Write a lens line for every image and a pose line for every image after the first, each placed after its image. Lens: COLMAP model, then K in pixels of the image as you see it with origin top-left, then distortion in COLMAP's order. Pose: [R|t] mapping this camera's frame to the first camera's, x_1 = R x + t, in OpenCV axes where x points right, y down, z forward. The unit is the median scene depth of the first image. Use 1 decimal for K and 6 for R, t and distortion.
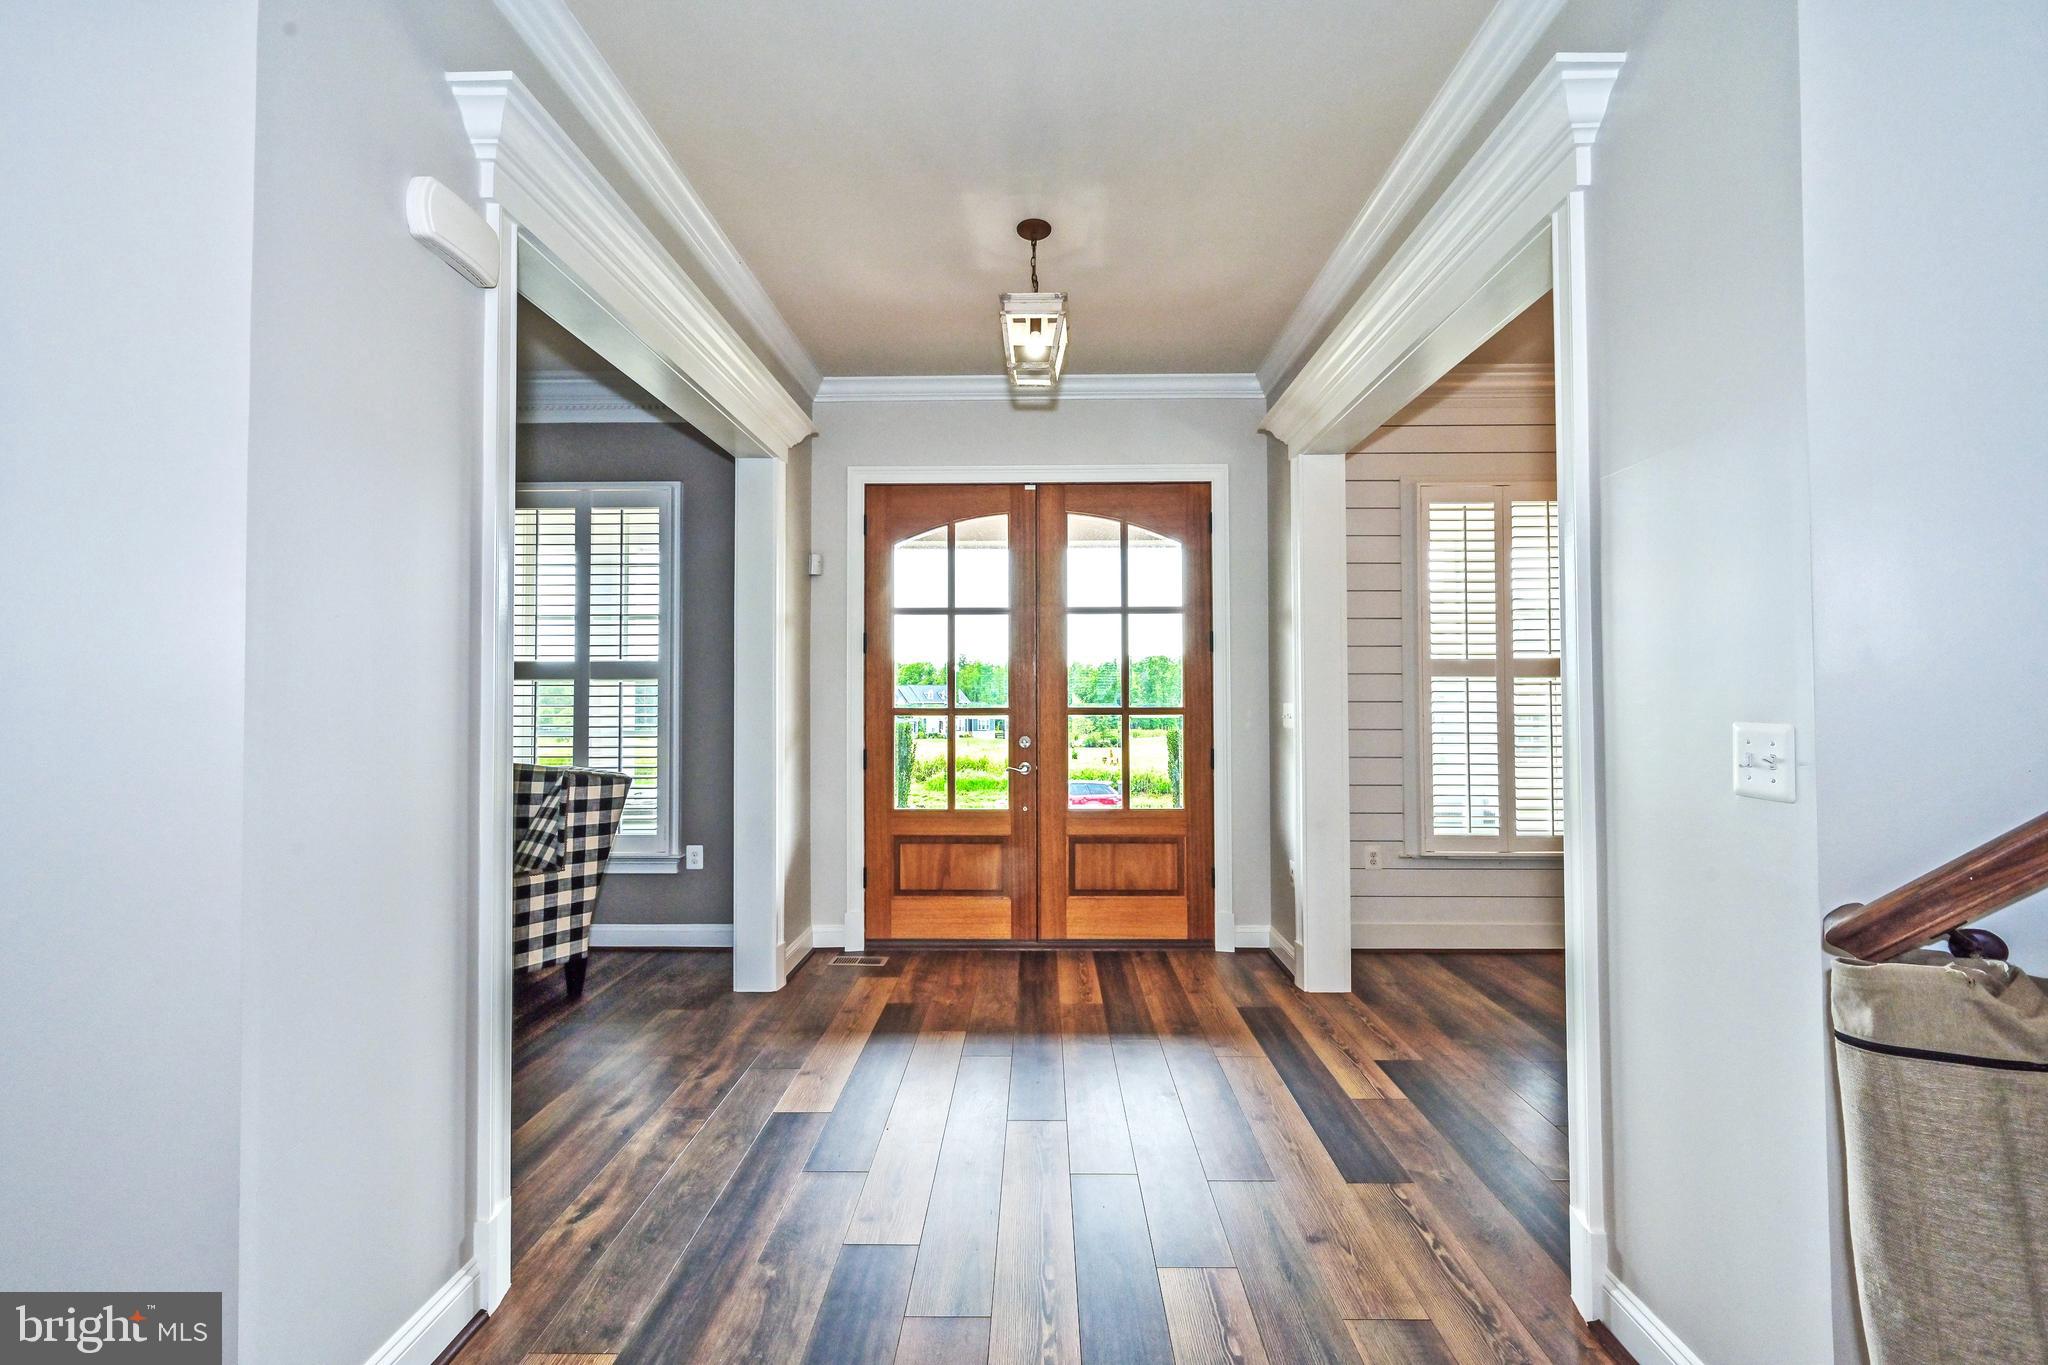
lens RADIAL K [[826.7, 0, 1024.0], [0, 826.7, 682.5], [0, 0, 1]] dist [-0.001017, 0.000060]
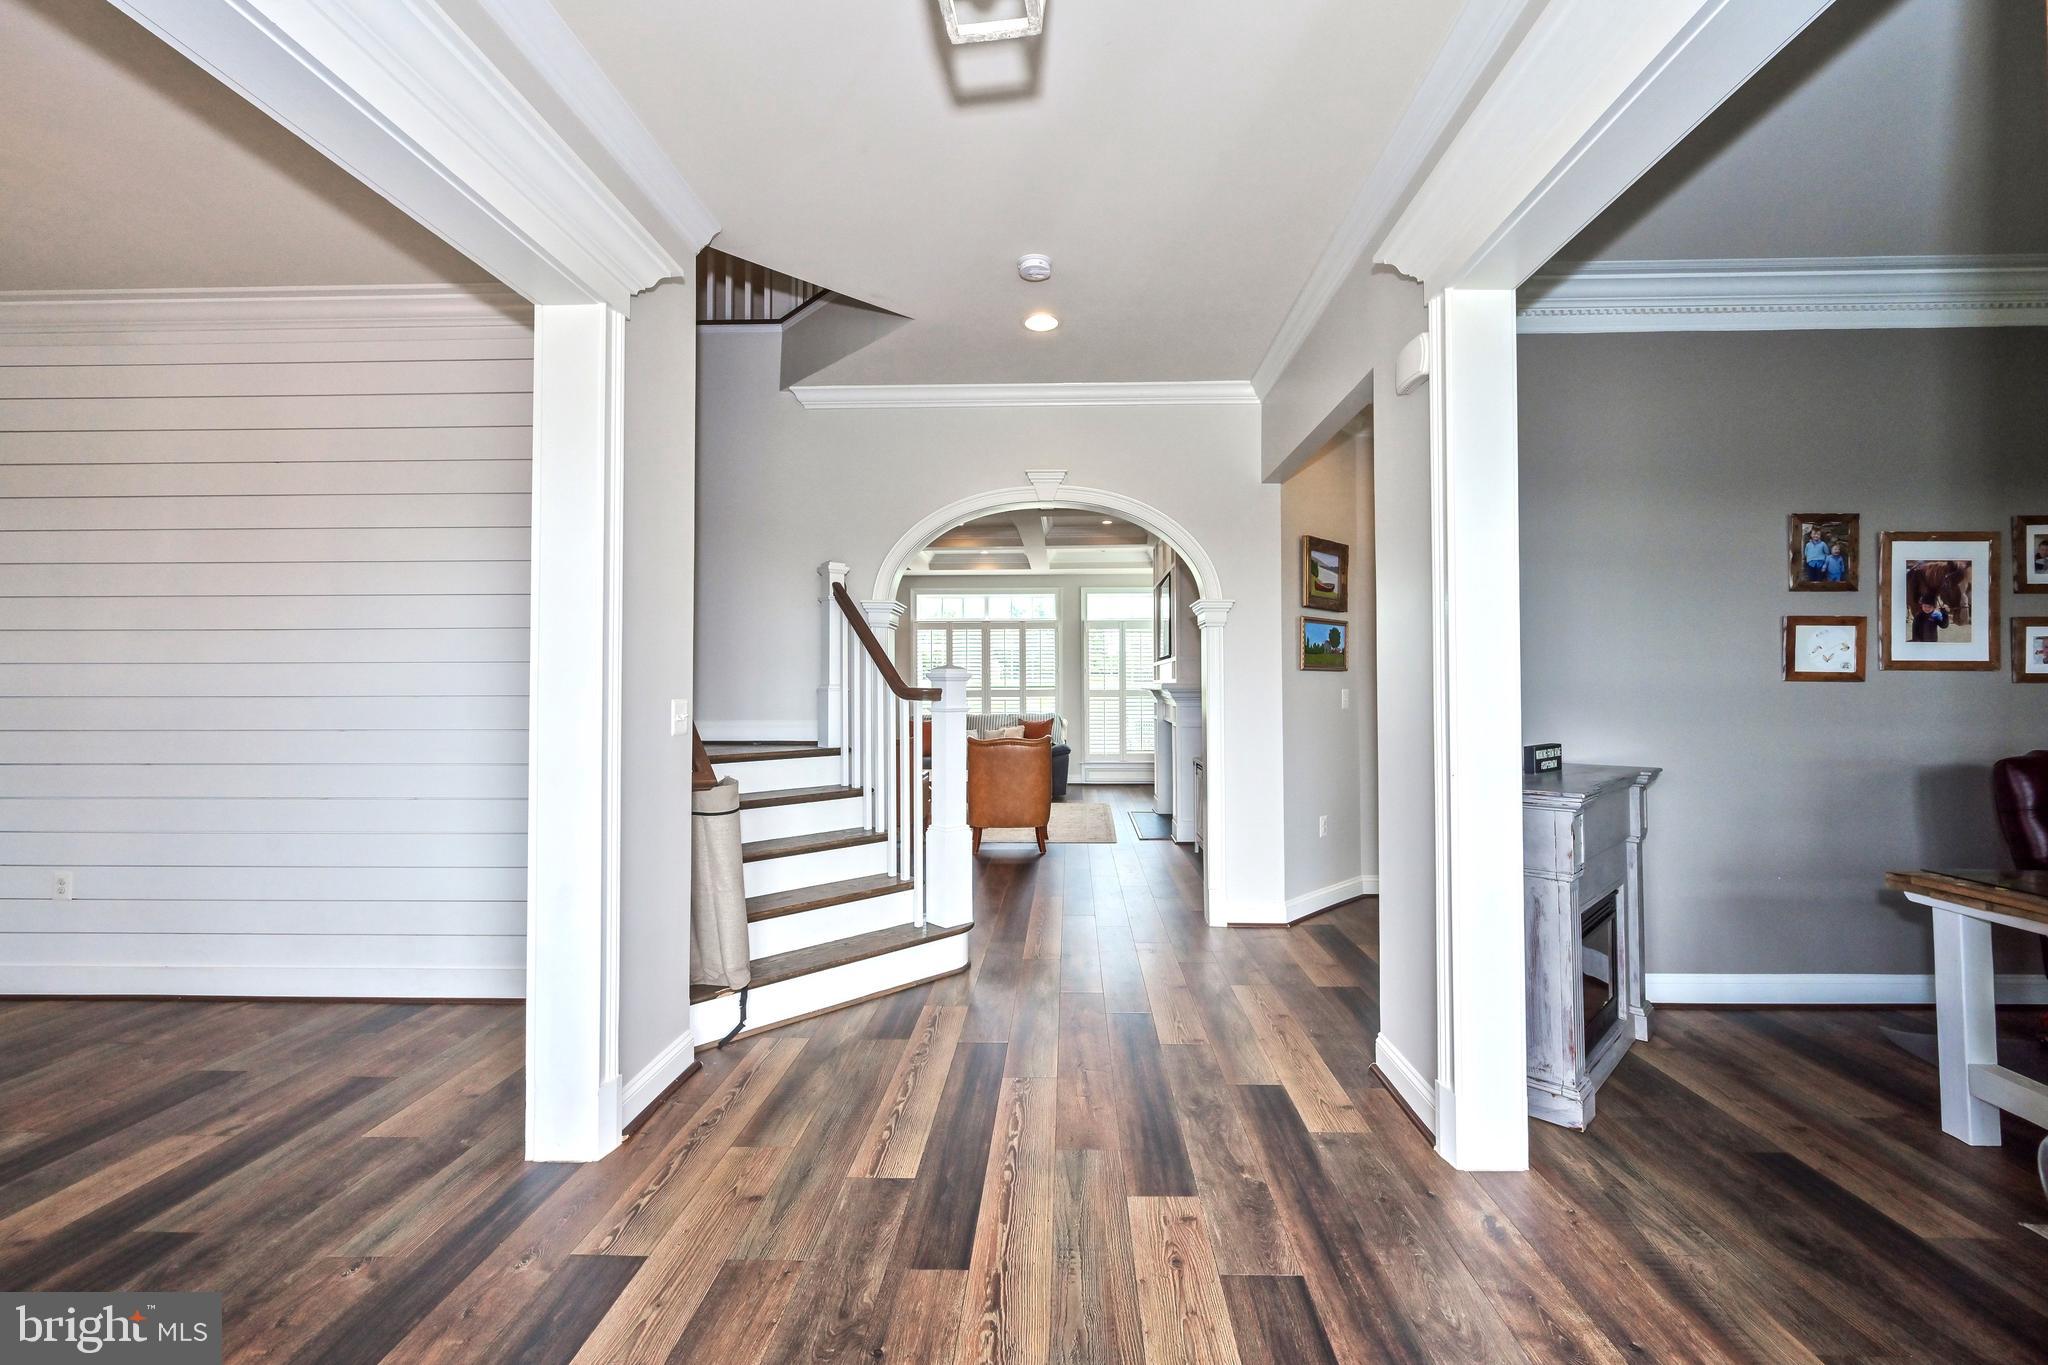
lens RADIAL K [[894.0, 0, 1024.0], [0, 894.0, 682.5], [0, 0, 1]] dist [0.000047, 0.000000]
pose [[-0.999615, 0.005494, 0.027181, -0.028302], [0.004624, 0.999479, -0.031946, 0.051666], [-0.027342, -0.031808, -0.999120, 2.149124]]
